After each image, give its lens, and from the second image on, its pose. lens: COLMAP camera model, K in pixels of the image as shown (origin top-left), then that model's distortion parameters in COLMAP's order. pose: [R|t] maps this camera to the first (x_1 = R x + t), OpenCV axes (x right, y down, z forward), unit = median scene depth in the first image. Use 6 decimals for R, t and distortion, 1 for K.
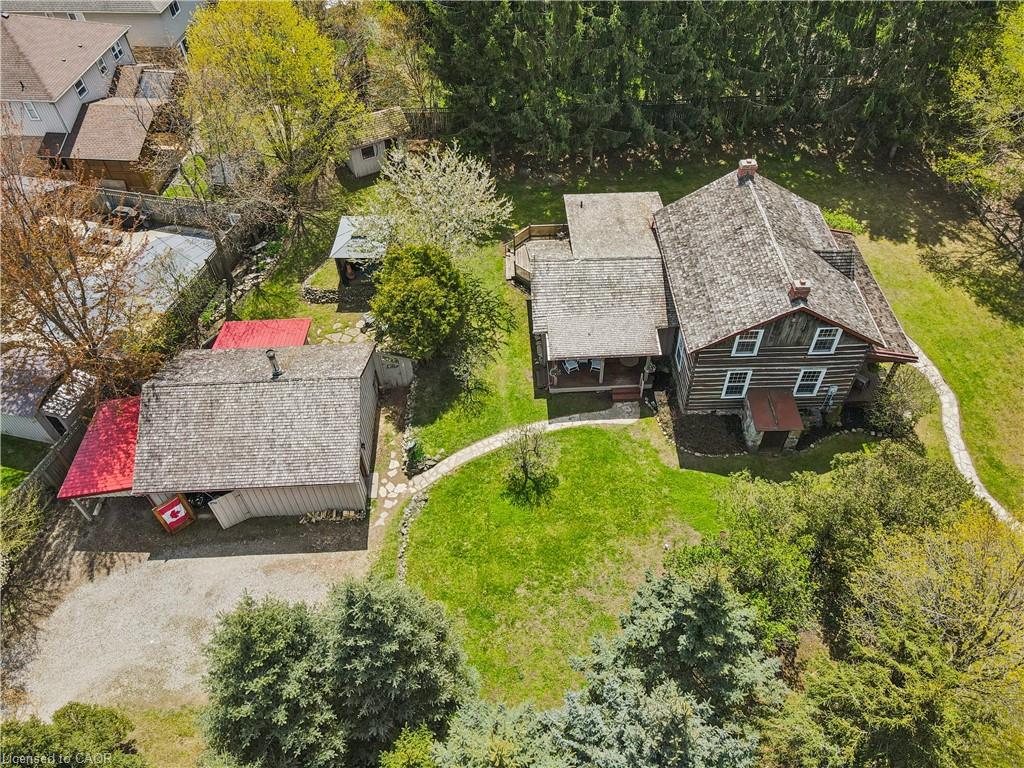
lens RADIAL K [[747.2, 0, 512.0], [0, 747.2, 384.0], [0, 0, 1]] dist [0.018437, -0.000858]
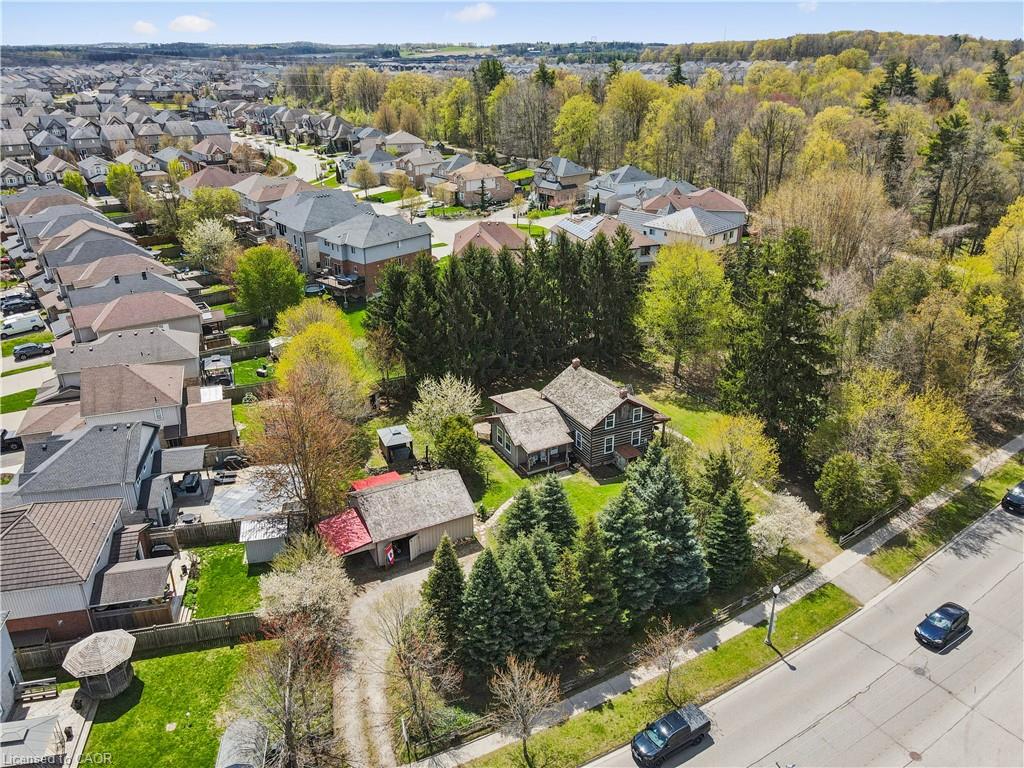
lens RADIAL K [[772.2, 0, 512.0], [0, 772.2, 384.0], [0, 0, 1]] dist [-0.007945, 0.002907]
pose [[0.898202, -0.152138, 0.412416, -0.824396], [0.311279, 0.882582, -0.352356, 0.525810], [-0.310384, 0.444863, 0.840094, -0.860808]]
